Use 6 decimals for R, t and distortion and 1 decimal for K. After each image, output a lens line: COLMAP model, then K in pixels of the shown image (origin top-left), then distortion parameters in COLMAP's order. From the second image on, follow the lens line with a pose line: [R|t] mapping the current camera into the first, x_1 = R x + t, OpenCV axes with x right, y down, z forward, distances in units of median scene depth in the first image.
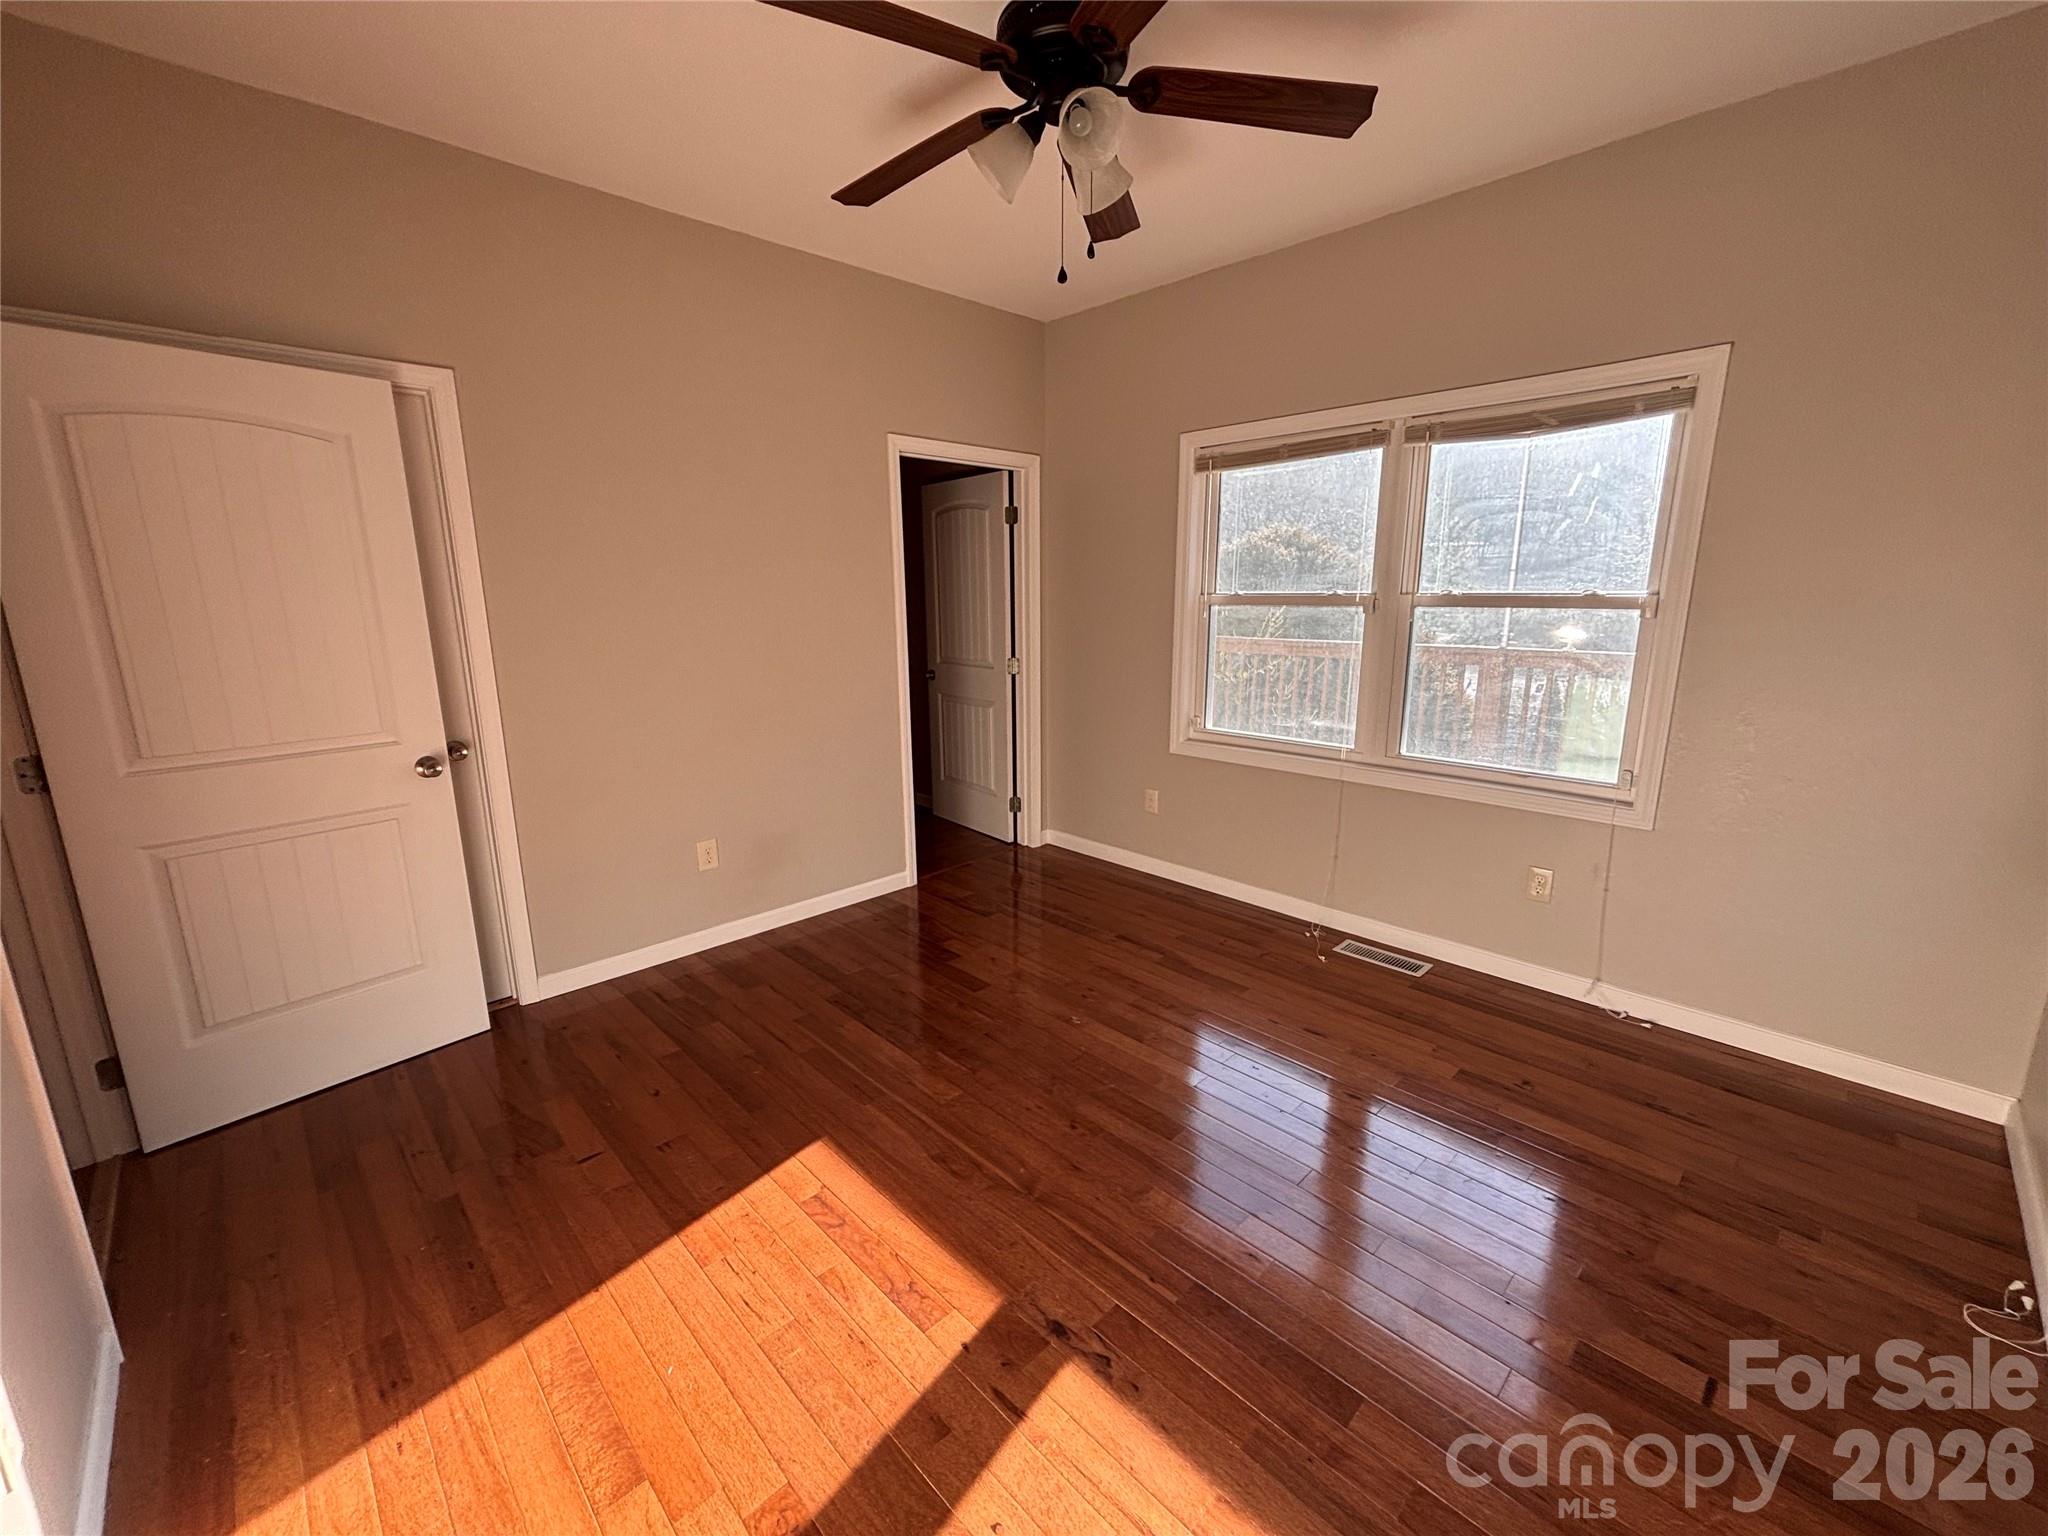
lens RADIAL K [[831.8, 0, 1025.6], [0, 831.8, 767.3], [0, 0, 1]] dist [-0.003011, -0.000458]
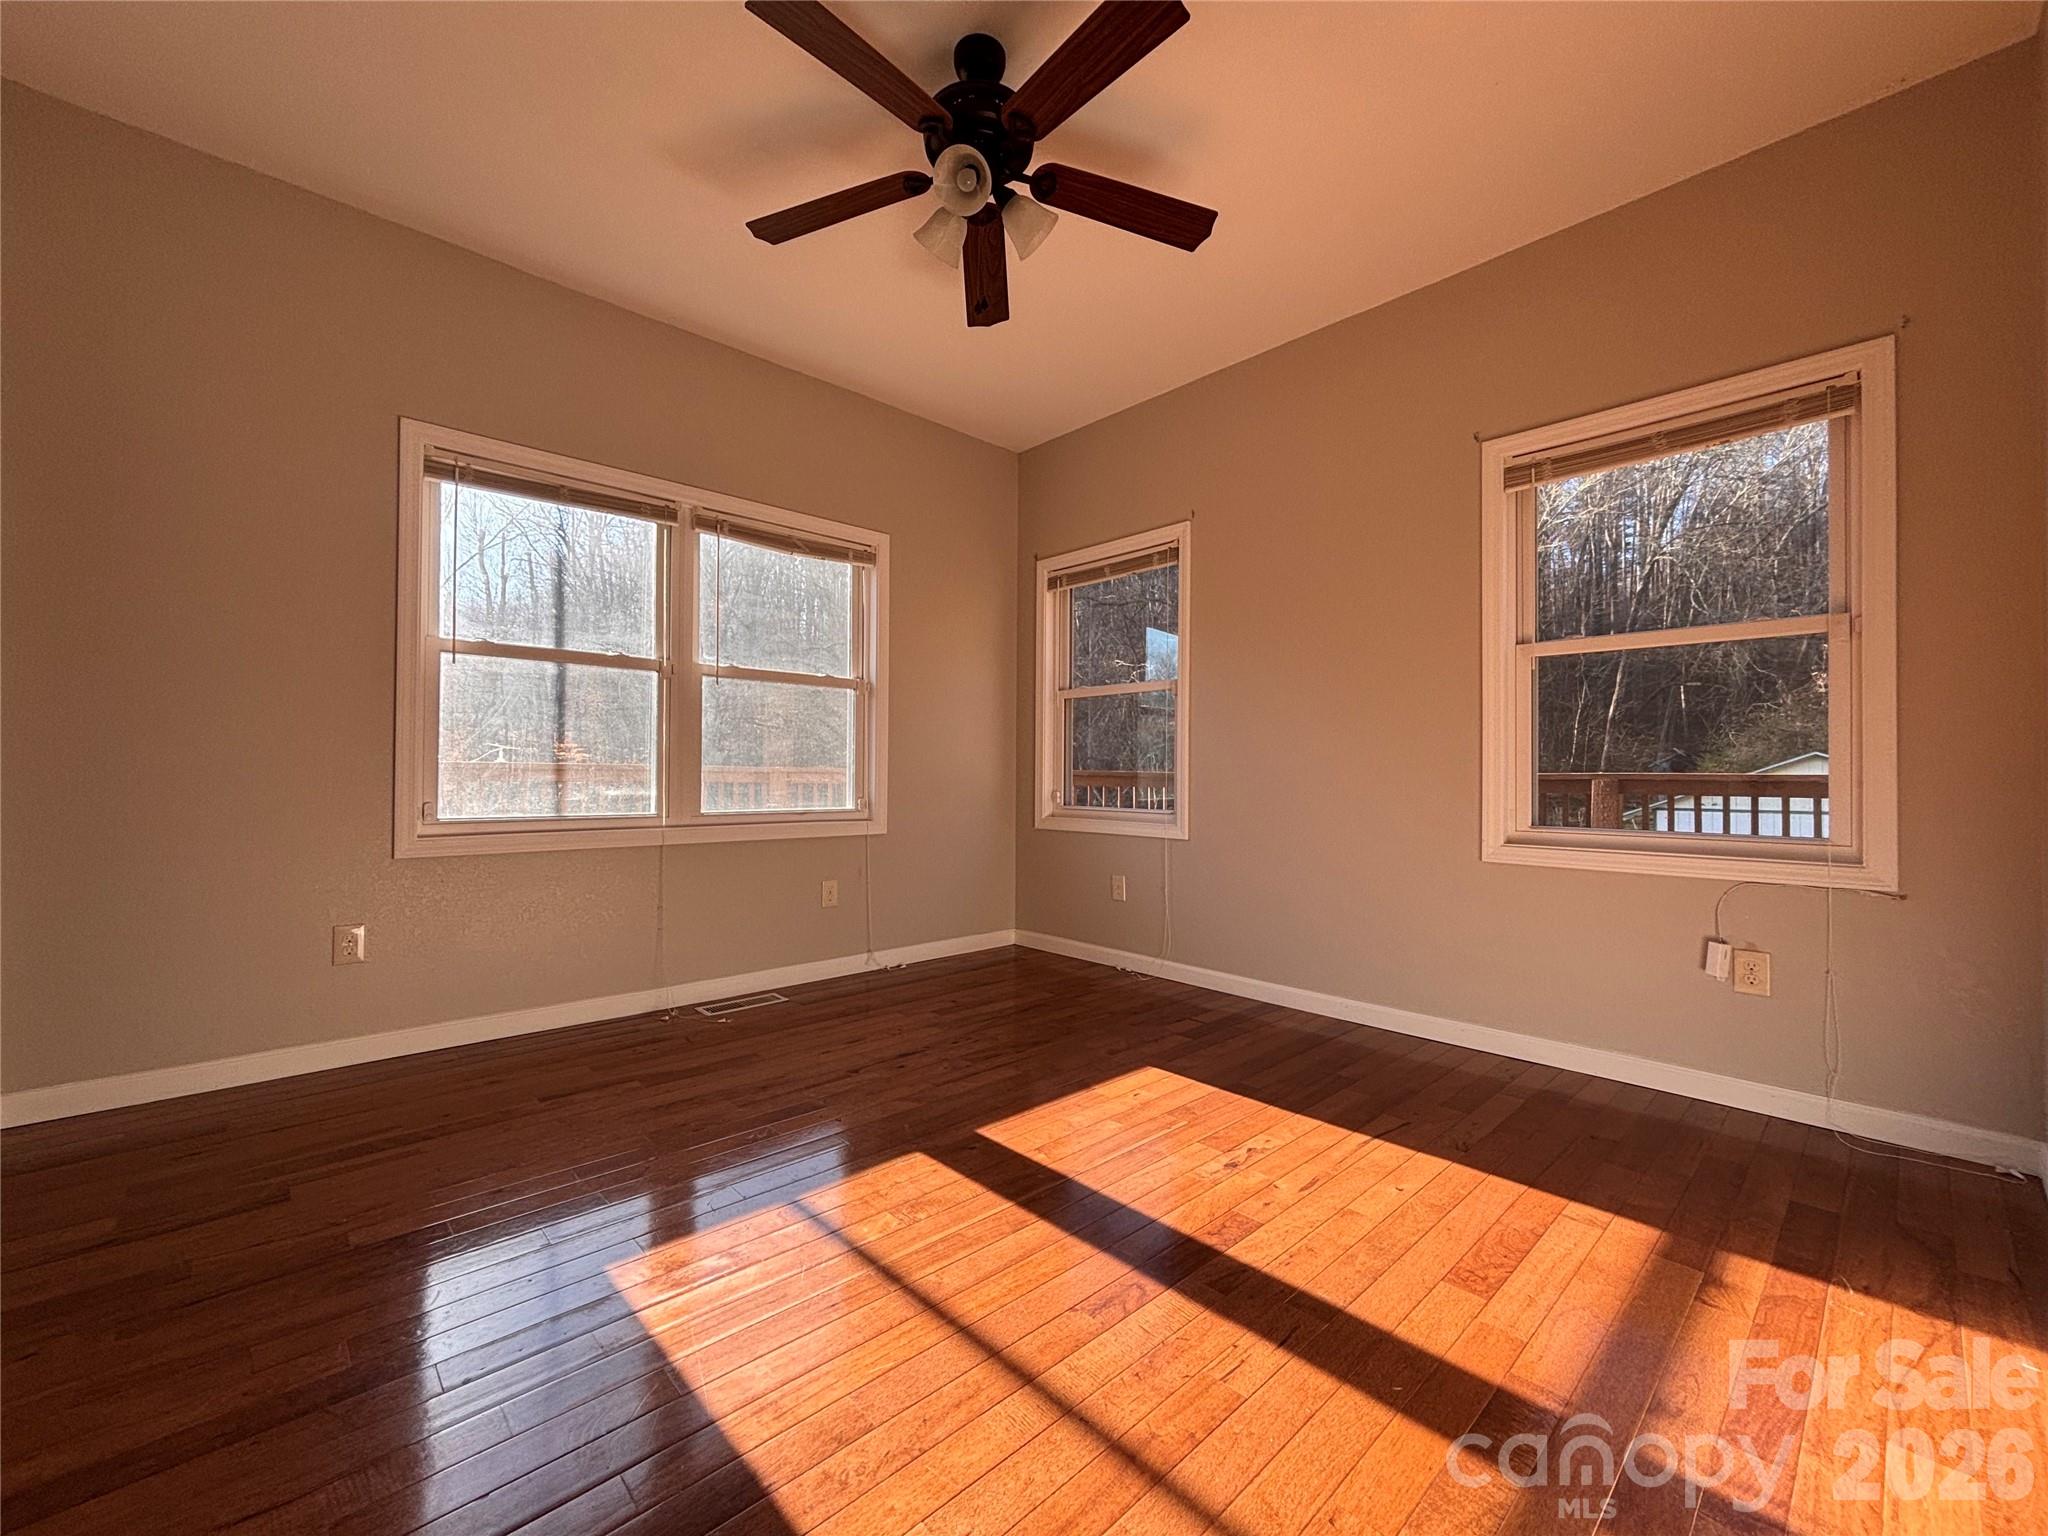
lens RADIAL K [[831.8, 0, 1025.6], [0, 831.8, 767.3], [0, 0, 1]] dist [-0.003011, -0.000458]
pose [[0.013220, 0.019644, 0.999720, -0.610858], [0.206614, 0.978176, -0.021953, 0.036815], [-0.978333, 0.206846, 0.008873, 0.595105]]
